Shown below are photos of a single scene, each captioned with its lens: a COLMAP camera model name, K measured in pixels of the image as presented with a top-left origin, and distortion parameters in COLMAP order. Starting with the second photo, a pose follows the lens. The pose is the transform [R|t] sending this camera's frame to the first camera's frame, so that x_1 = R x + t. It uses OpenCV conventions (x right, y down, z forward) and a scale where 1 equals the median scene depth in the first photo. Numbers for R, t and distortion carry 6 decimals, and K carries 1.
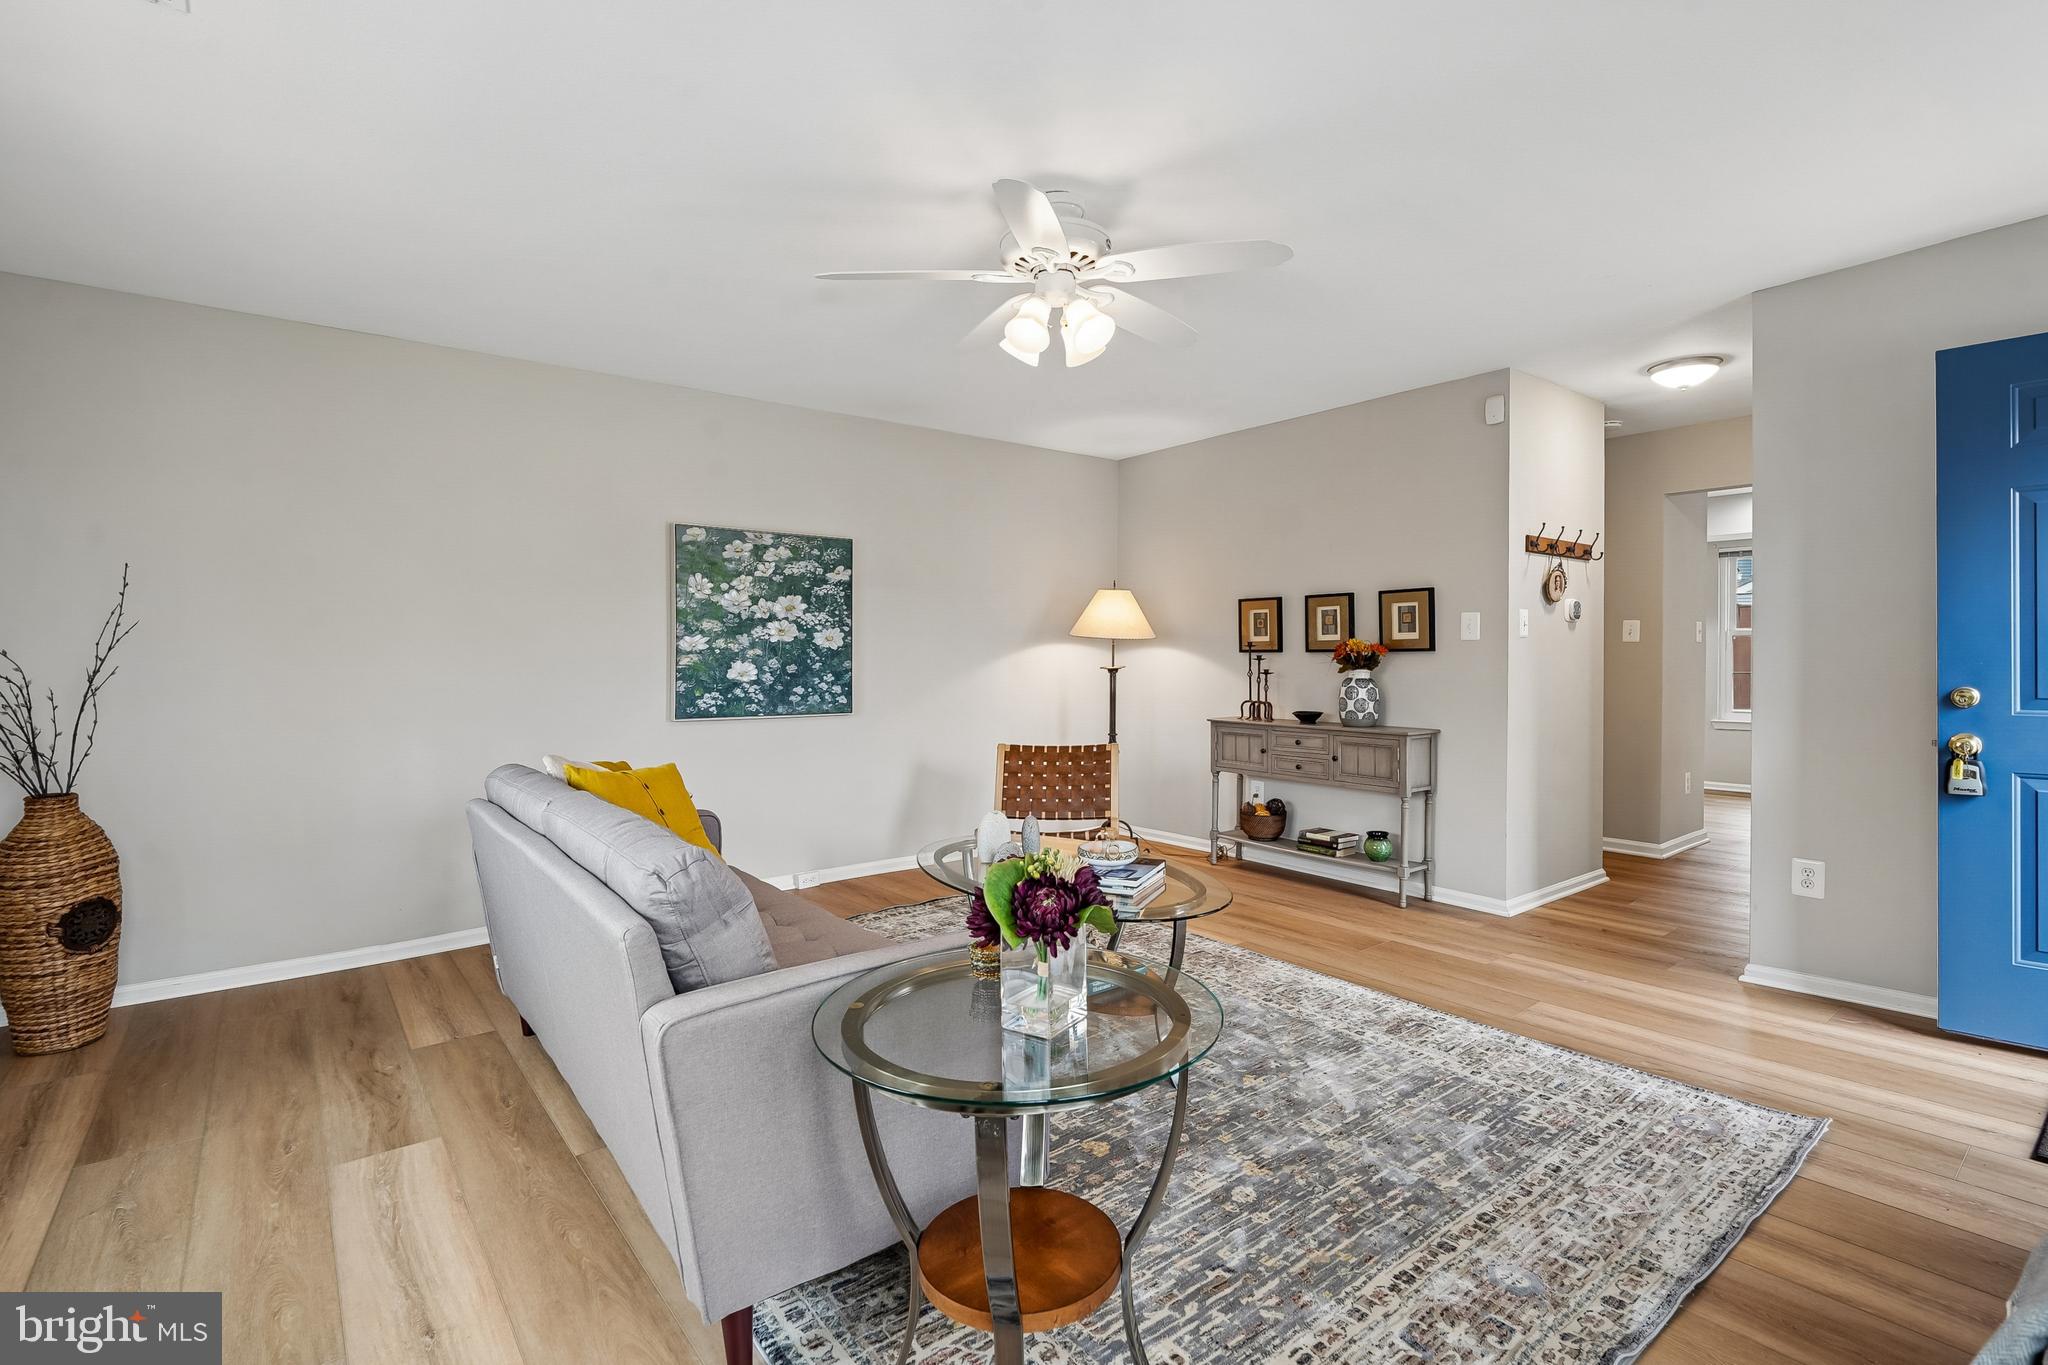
lens RADIAL K [[951.0, 0, 1037.5], [0, 951.0, 652.6], [0, 0, 1]] dist [-0.001404, -0.000193]
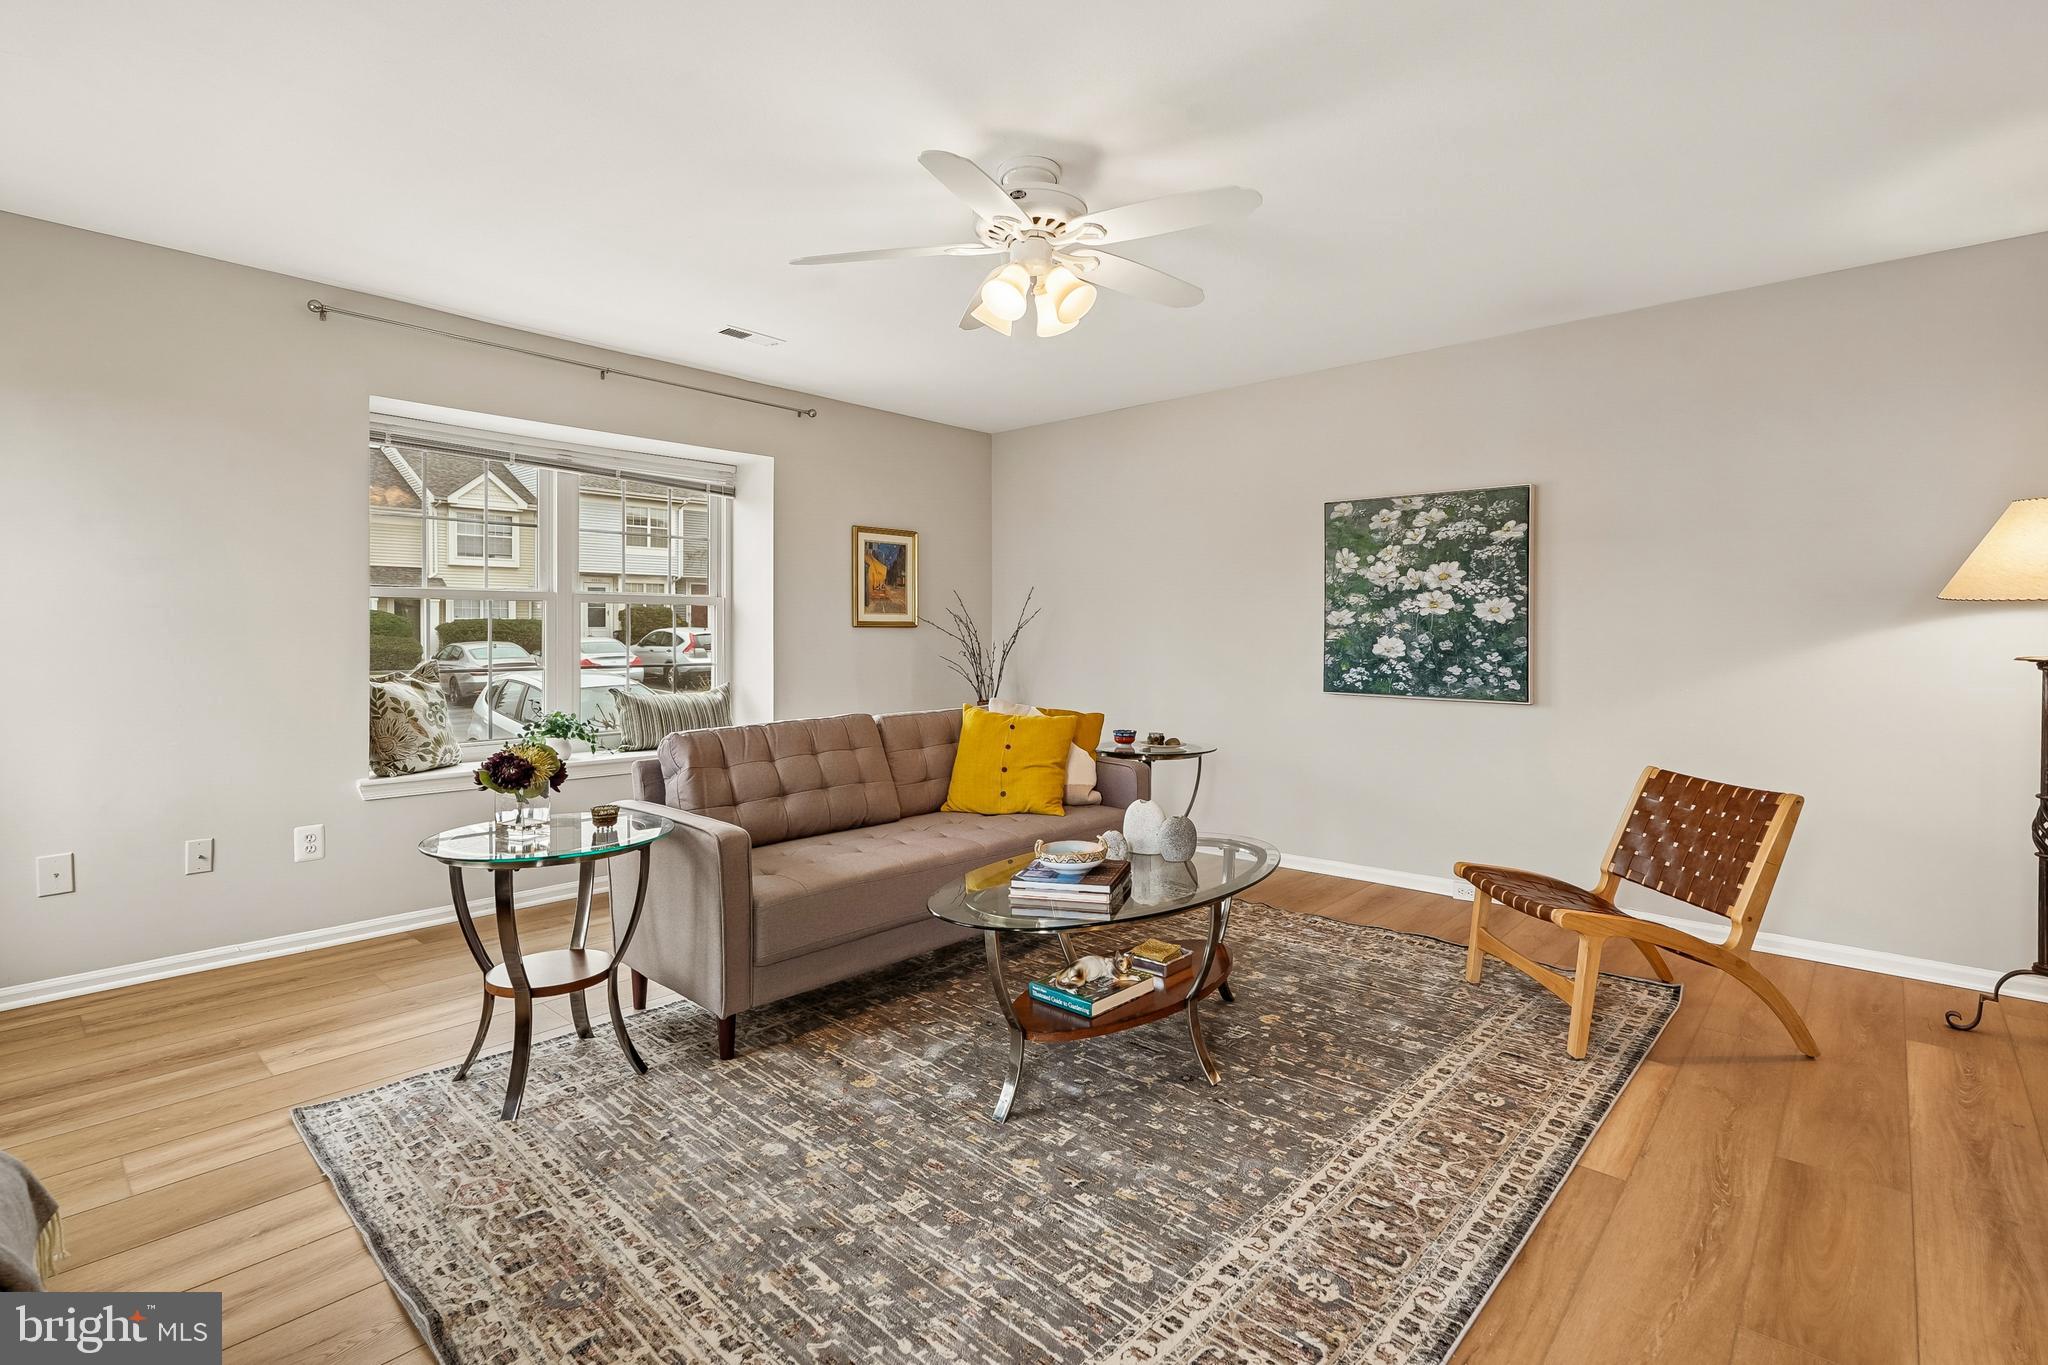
lens RADIAL K [[953.5, 0, 1018.6], [0, 953.5, 627.1], [0, 0, 1]] dist [-0.001192, -0.000283]
pose [[0.151623, 0.001918, -0.988437, 0.562091], [0.001694, 0.999996, 0.002201, -0.002612], [0.988437, -0.002008, 0.151619, 0.481950]]
